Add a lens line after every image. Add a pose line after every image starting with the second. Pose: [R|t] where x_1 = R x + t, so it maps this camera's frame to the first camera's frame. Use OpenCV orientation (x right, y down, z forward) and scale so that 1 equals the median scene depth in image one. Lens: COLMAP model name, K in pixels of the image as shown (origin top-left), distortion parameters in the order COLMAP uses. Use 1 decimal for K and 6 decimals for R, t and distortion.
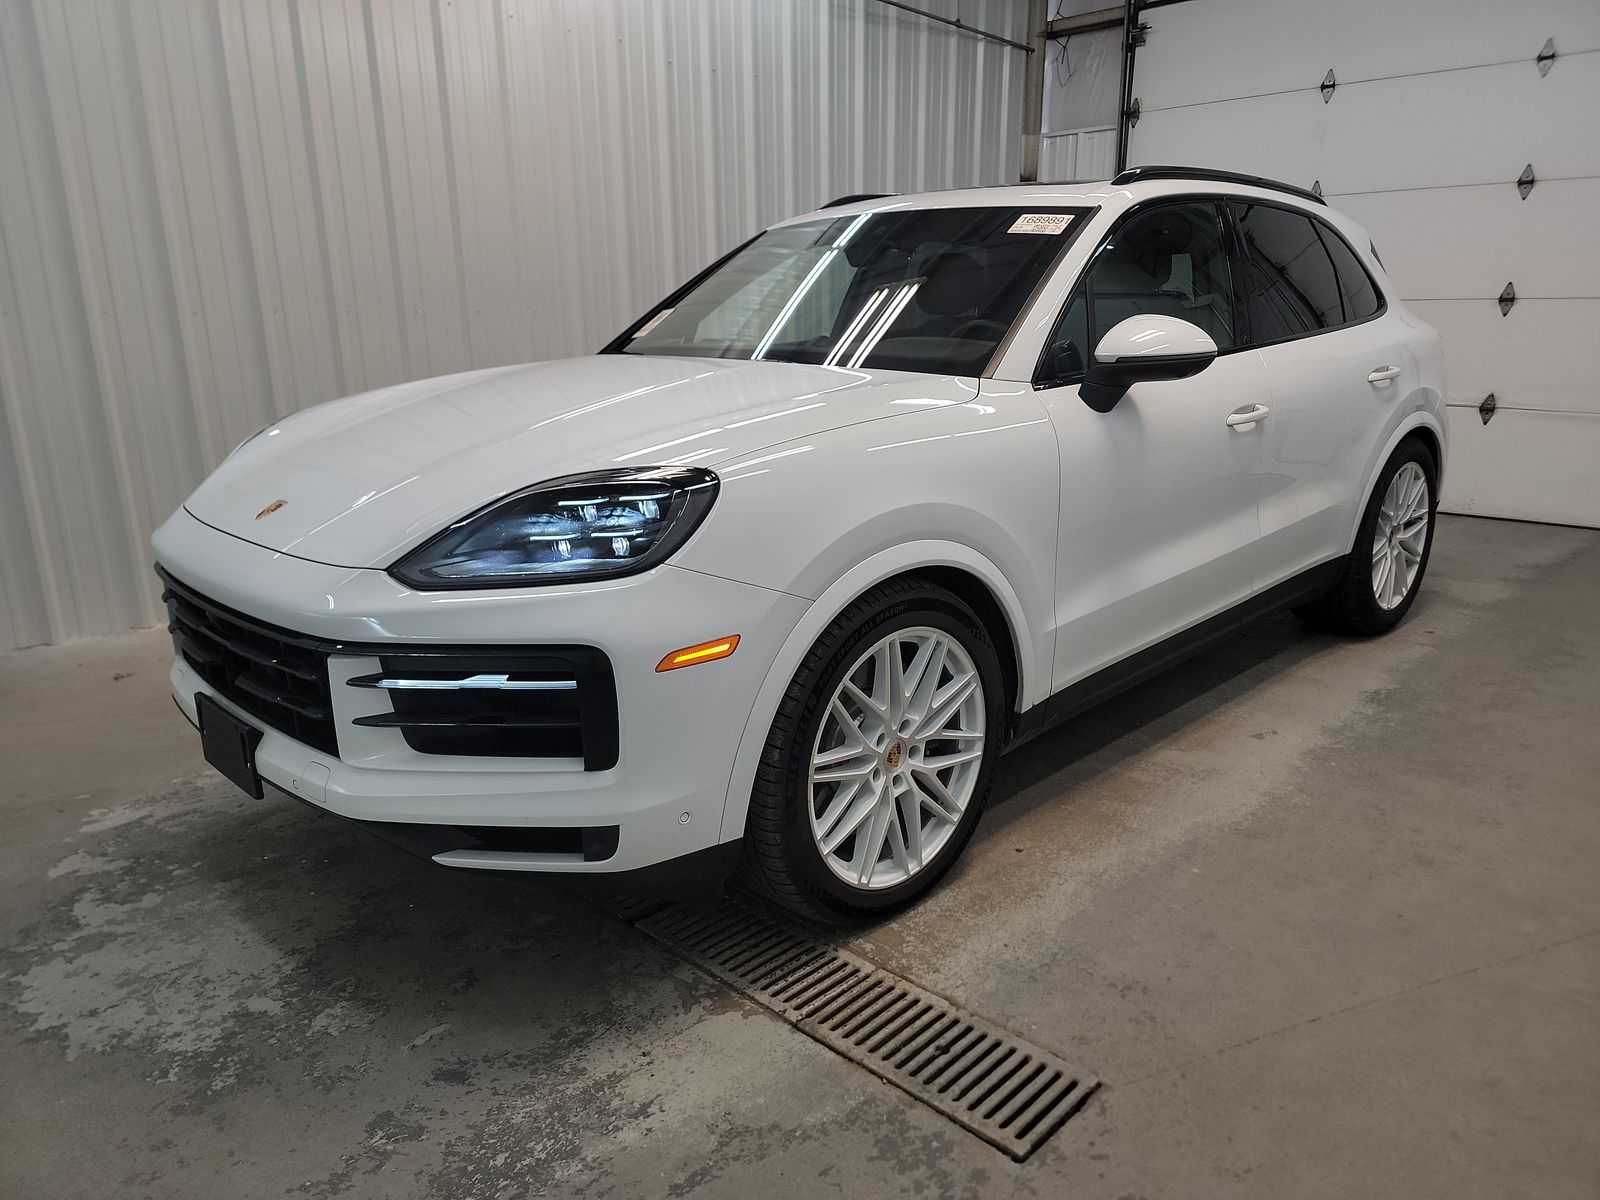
lens RADIAL K [[1128.7, 0, 800.0], [0, 1128.7, 600.0], [0, 0, 1]] dist [0.080224, -0.068201]
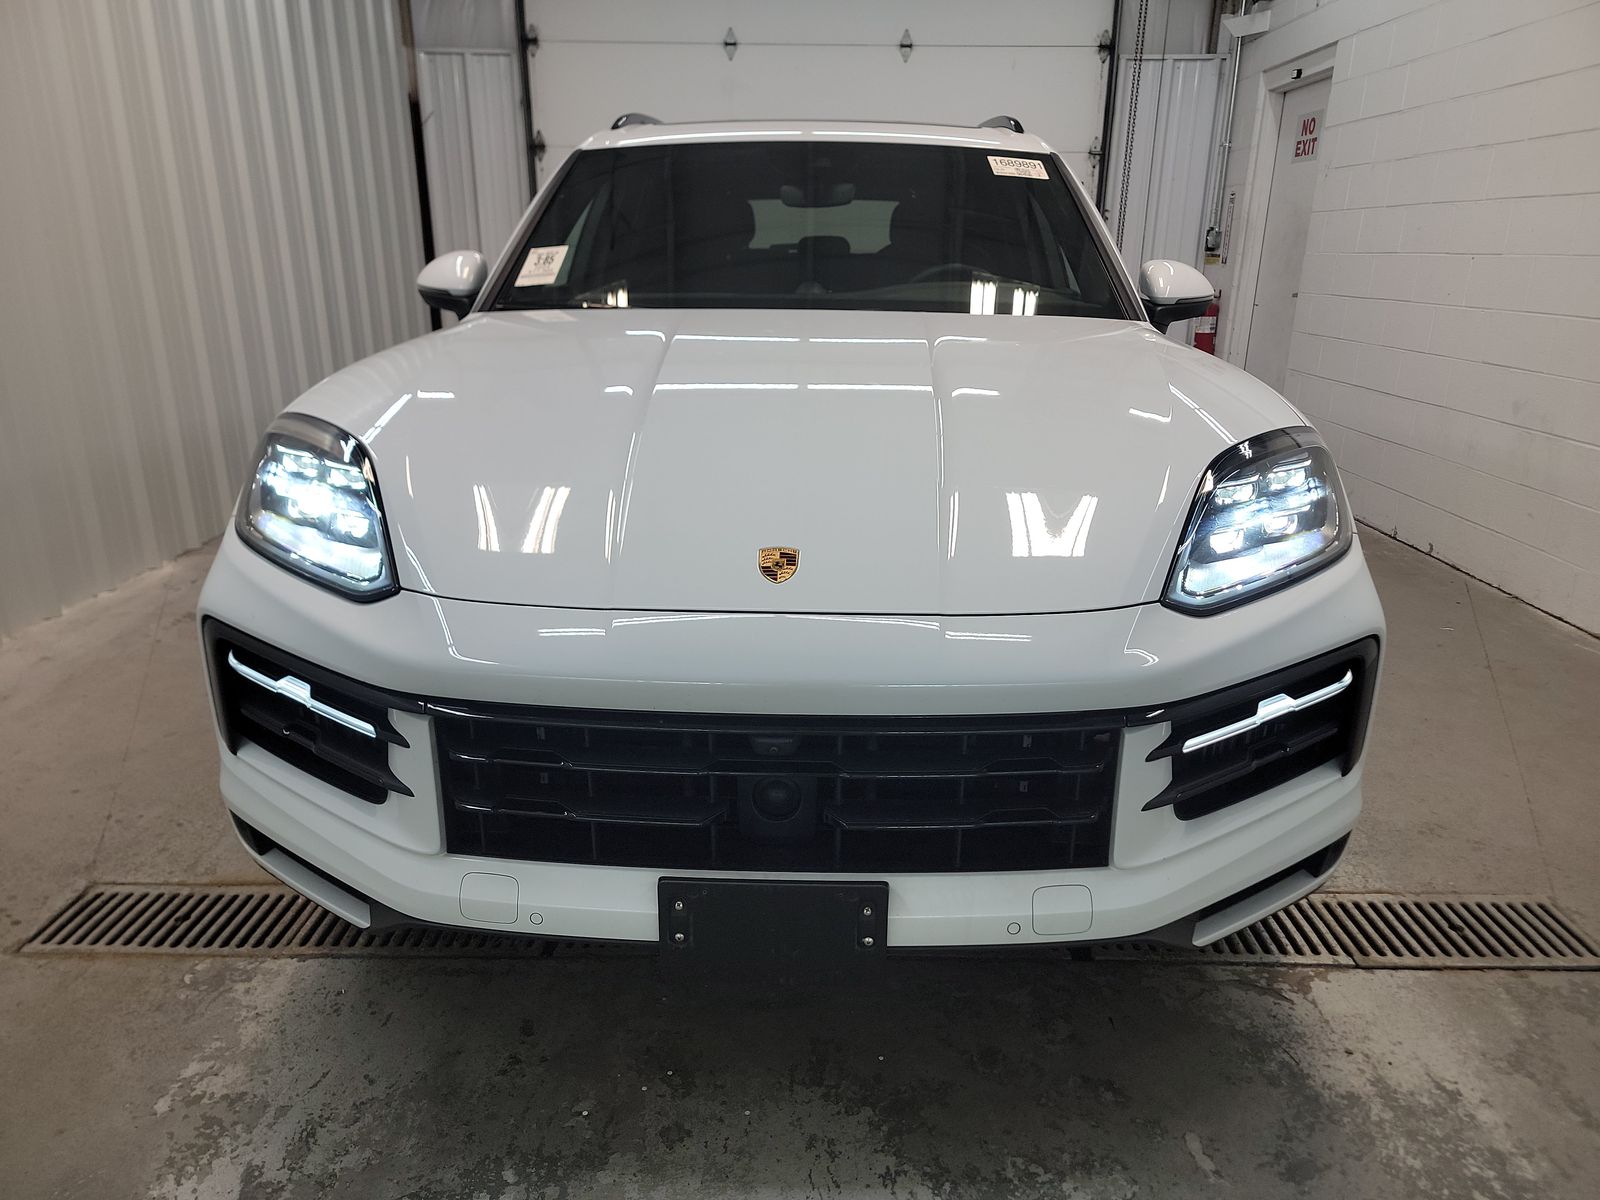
lens RADIAL K [[1101.6, 0, 804.9], [0, 1101.6, 641.2], [0, 0, 1]] dist [0.065198, -0.048052]
pose [[0.718555, -0.219151, 0.660039, -0.868119], [0.160851, 0.975691, 0.148845, -0.131744], [-0.676614, -0.000786, 0.736338, 0.528832]]
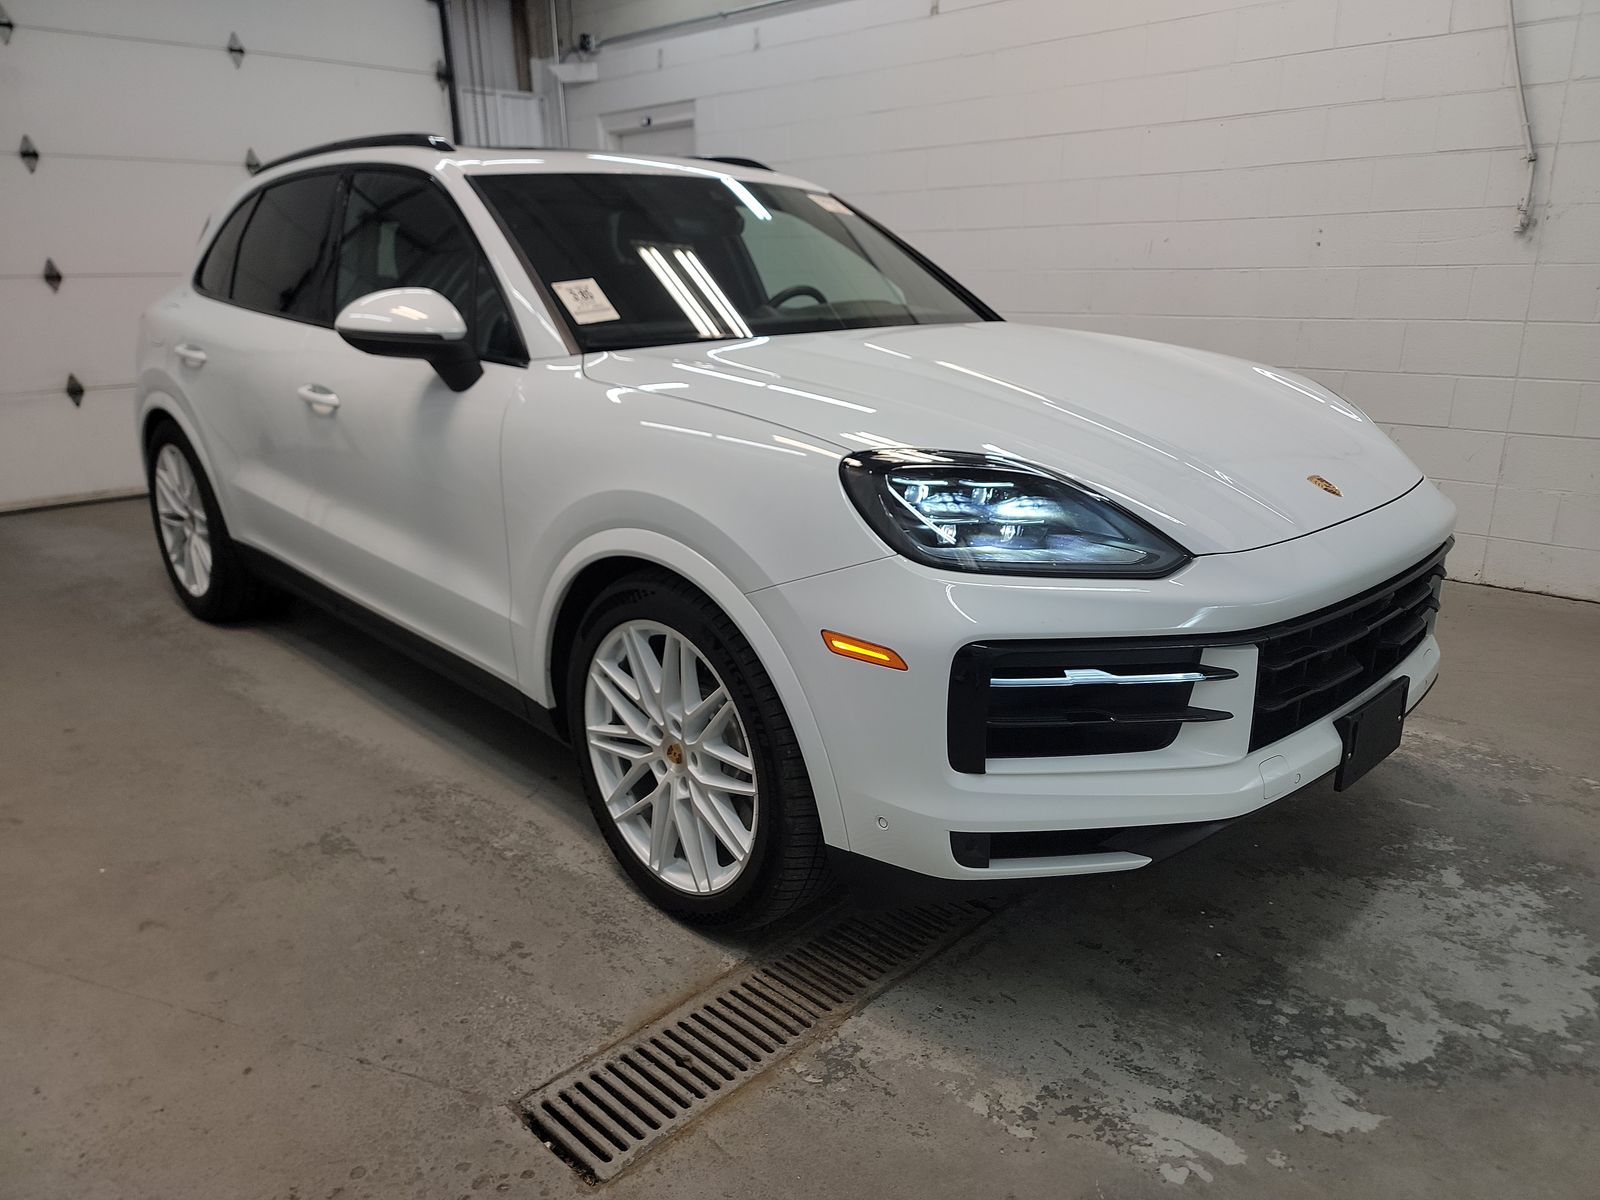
lens RADIAL K [[1101.6, 0, 804.9], [0, 1101.6, 641.2], [0, 0, 1]] dist [0.065198, -0.048052]
pose [[-0.005286, -0.313286, 0.949644, -1.363172], [0.263651, 0.915619, 0.303529, -0.358520], [-0.964604, 0.251979, 0.077759, 1.378613]]
